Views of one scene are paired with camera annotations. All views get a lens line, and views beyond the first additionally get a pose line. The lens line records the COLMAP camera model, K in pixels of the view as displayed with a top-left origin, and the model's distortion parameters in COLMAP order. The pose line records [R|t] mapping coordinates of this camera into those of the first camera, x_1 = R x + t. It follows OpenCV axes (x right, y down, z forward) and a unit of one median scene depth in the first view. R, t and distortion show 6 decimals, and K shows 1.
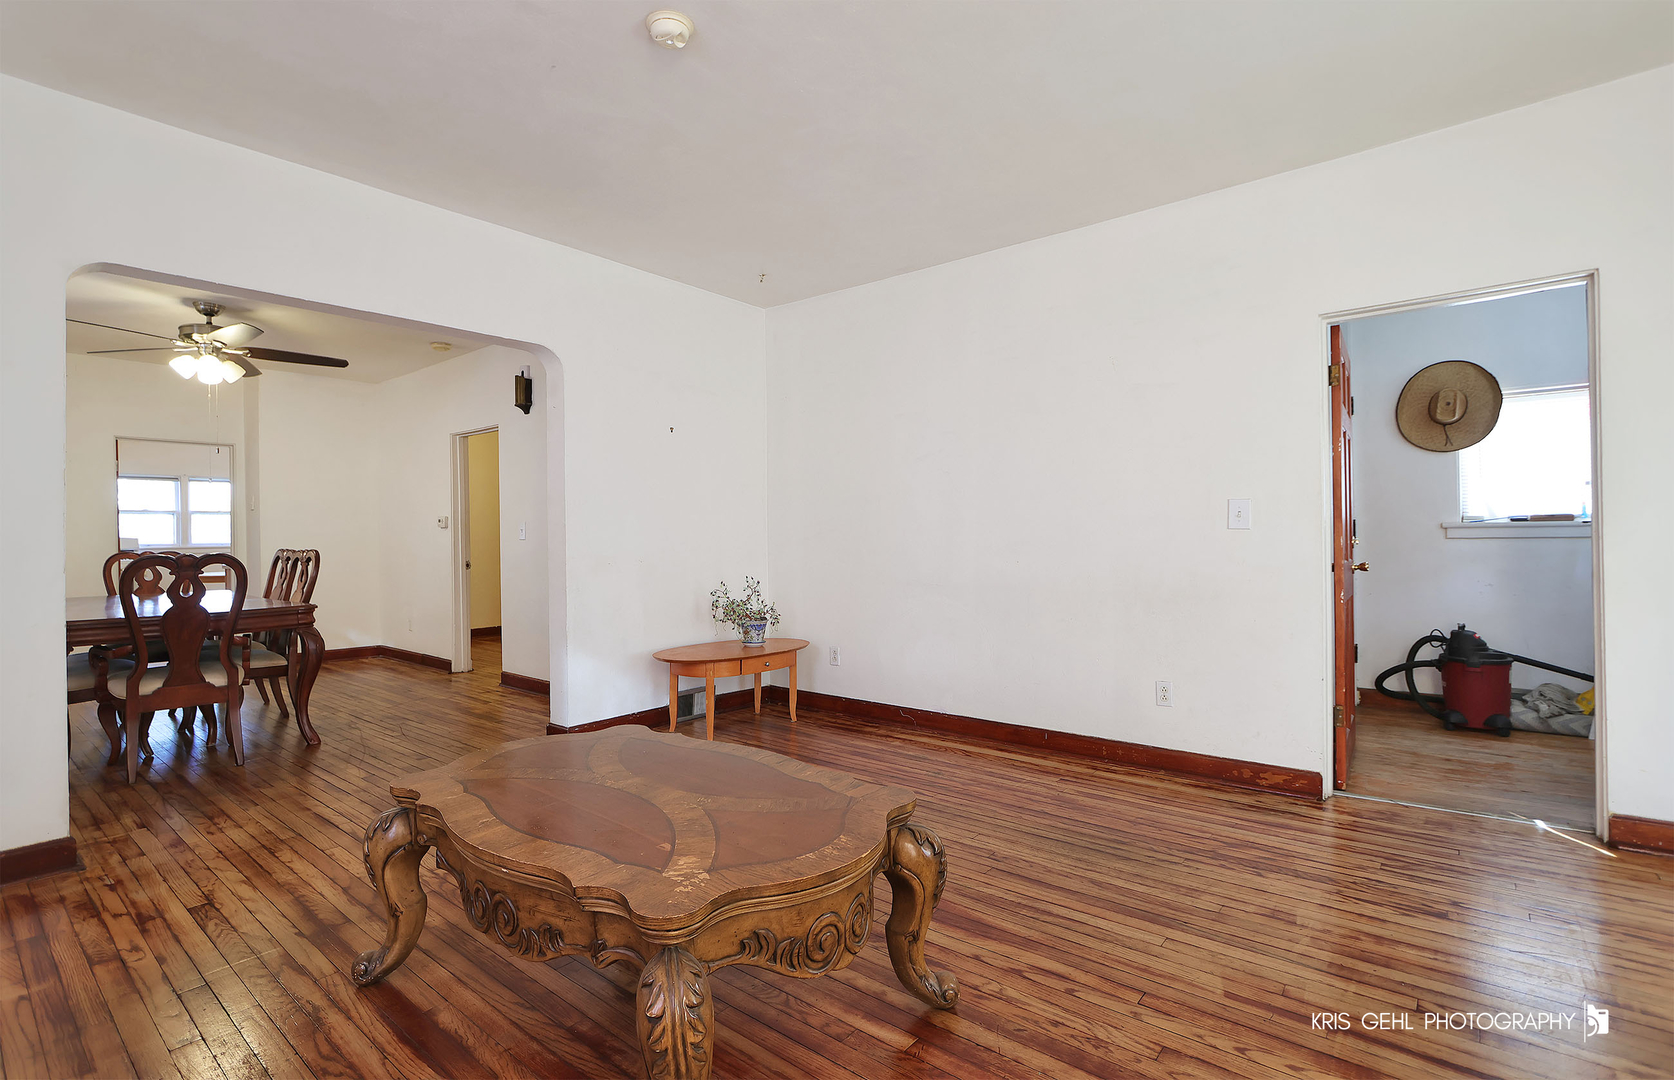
lens RADIAL K [[752.0, 0, 828.8], [0, 752.0, 544.7], [0, 0, 1]] dist [-0.015162, 0.000020]
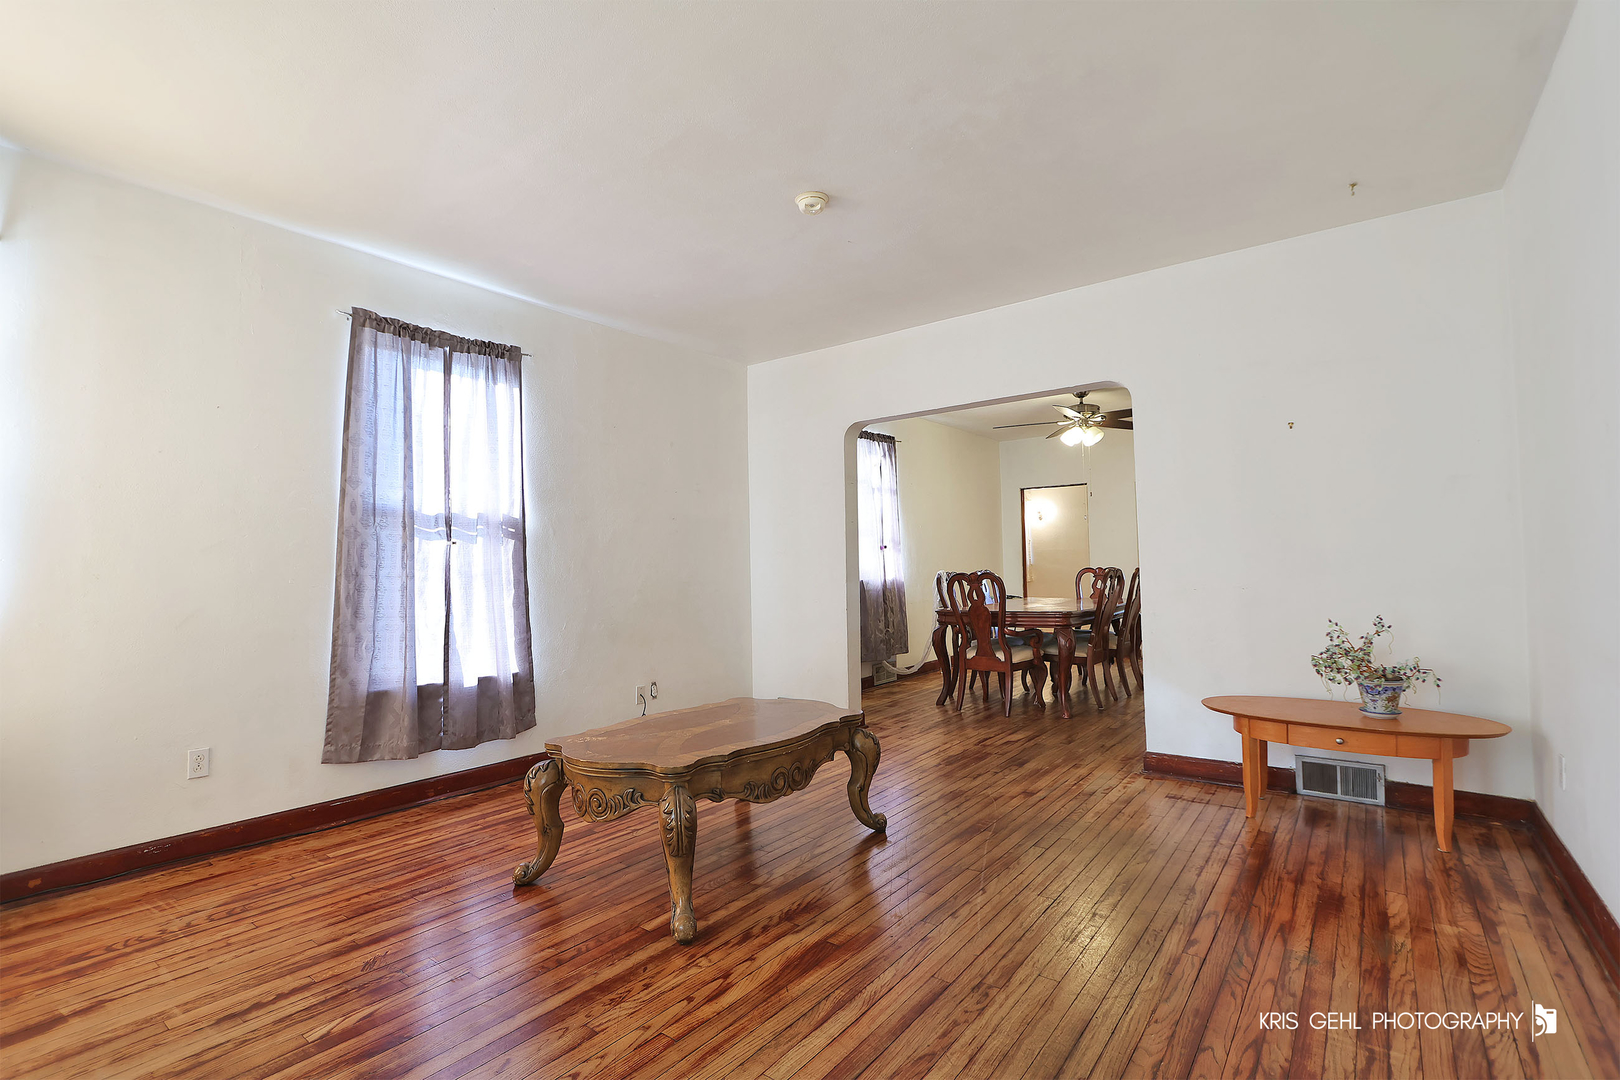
lens RADIAL K [[759.0, 0, 802.7], [0, 759.0, 541.0], [0, 0, 1]] dist [-0.012295, -0.000282]
pose [[0.039092, -0.024196, -0.998943, 0.550073], [0.011644, 0.999650, -0.023758, -0.015122], [0.999168, -0.010703, 0.039360, 0.430353]]
